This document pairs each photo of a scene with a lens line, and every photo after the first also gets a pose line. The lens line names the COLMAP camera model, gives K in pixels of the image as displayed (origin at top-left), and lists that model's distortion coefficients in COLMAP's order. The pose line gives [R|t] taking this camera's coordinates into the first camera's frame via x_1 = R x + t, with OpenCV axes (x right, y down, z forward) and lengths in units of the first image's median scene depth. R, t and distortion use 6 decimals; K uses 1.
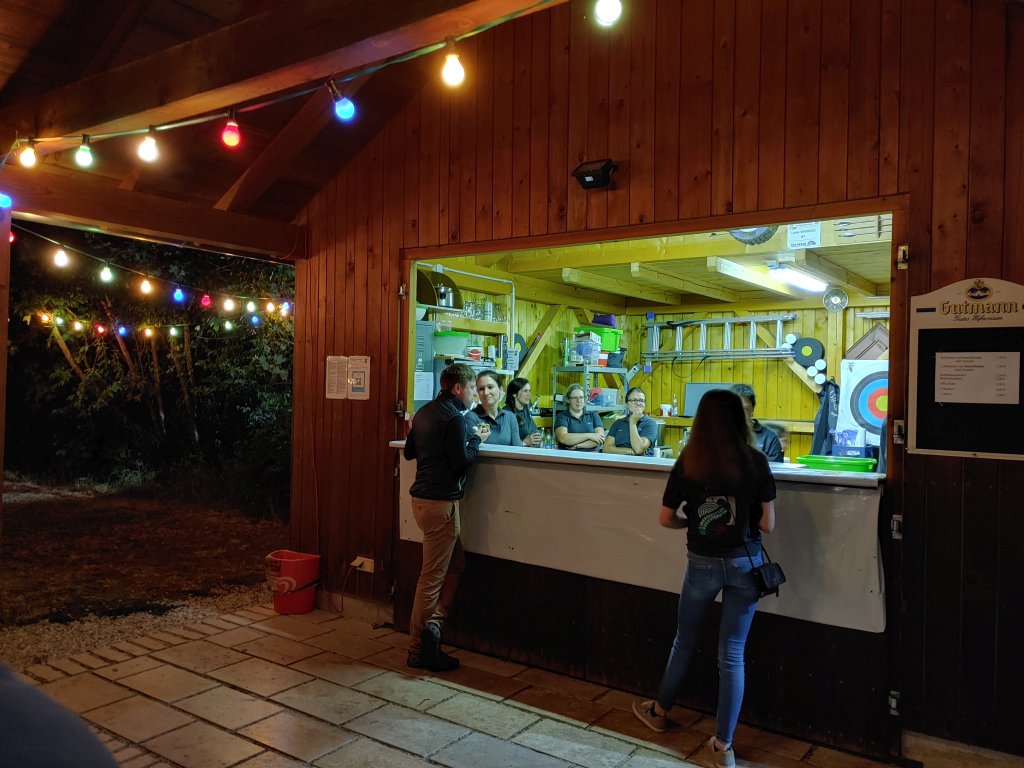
lens RADIAL K [[791.1, 0, 510.8], [0, 791.1, 384.5], [0, 0, 1]] dist [0.004175, -0.002067]
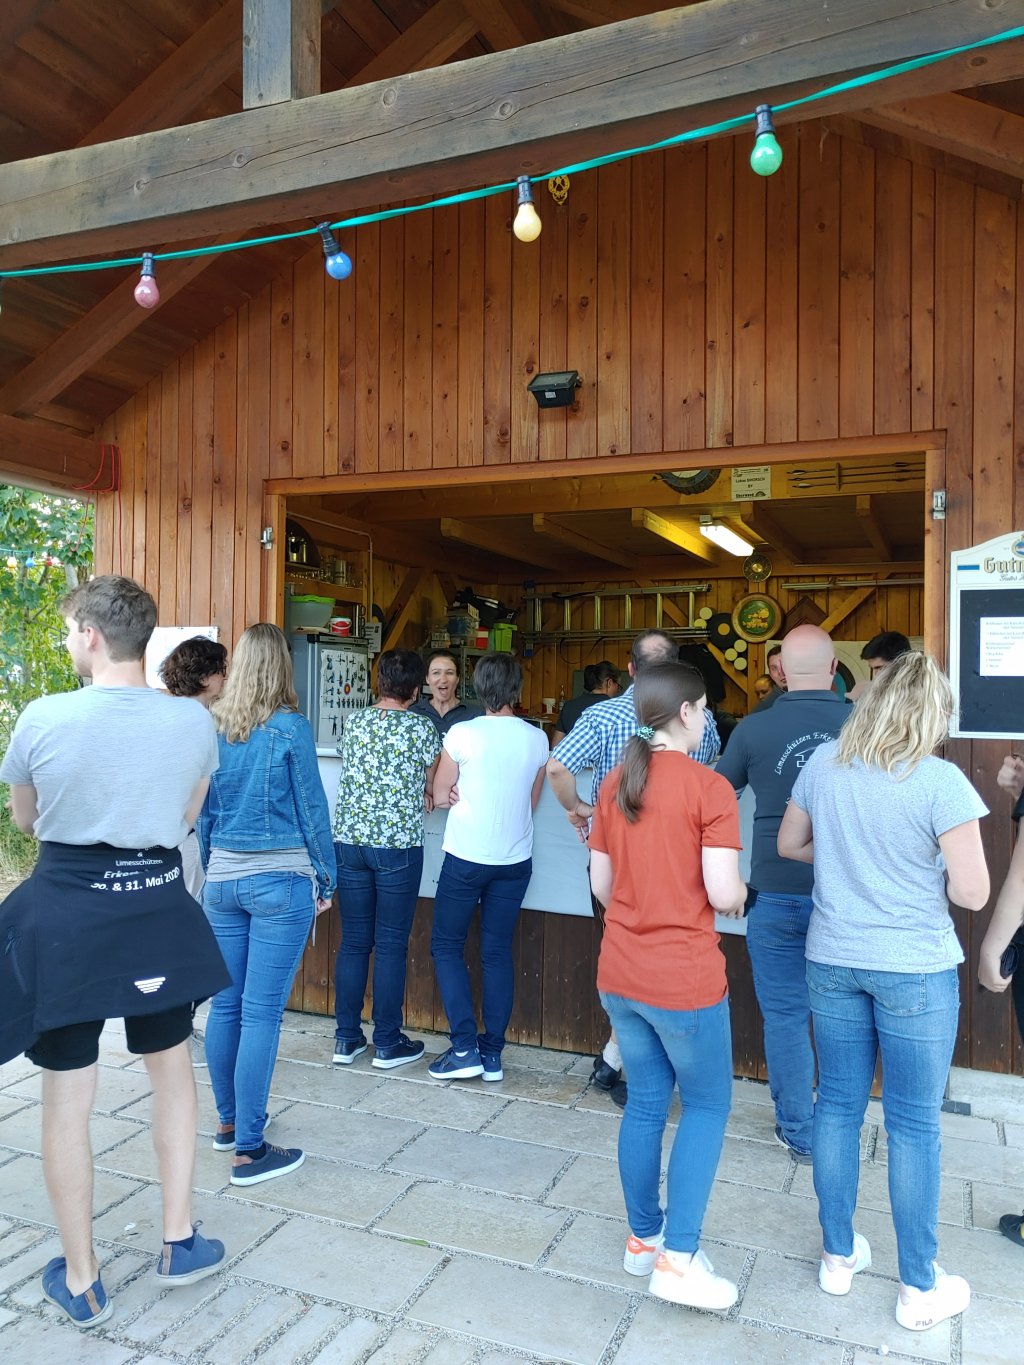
lens RADIAL K [[1032.6, 0, 514.8], [0, 1032.6, 667.4], [0, 0, 1]] dist [0.004857, 0.000351]
pose [[0.972045, -0.004095, 0.234758, -0.148865], [0.007725, 0.999864, -0.014548, 0.017941], [-0.234667, 0.015955, 0.971945, 0.026507]]
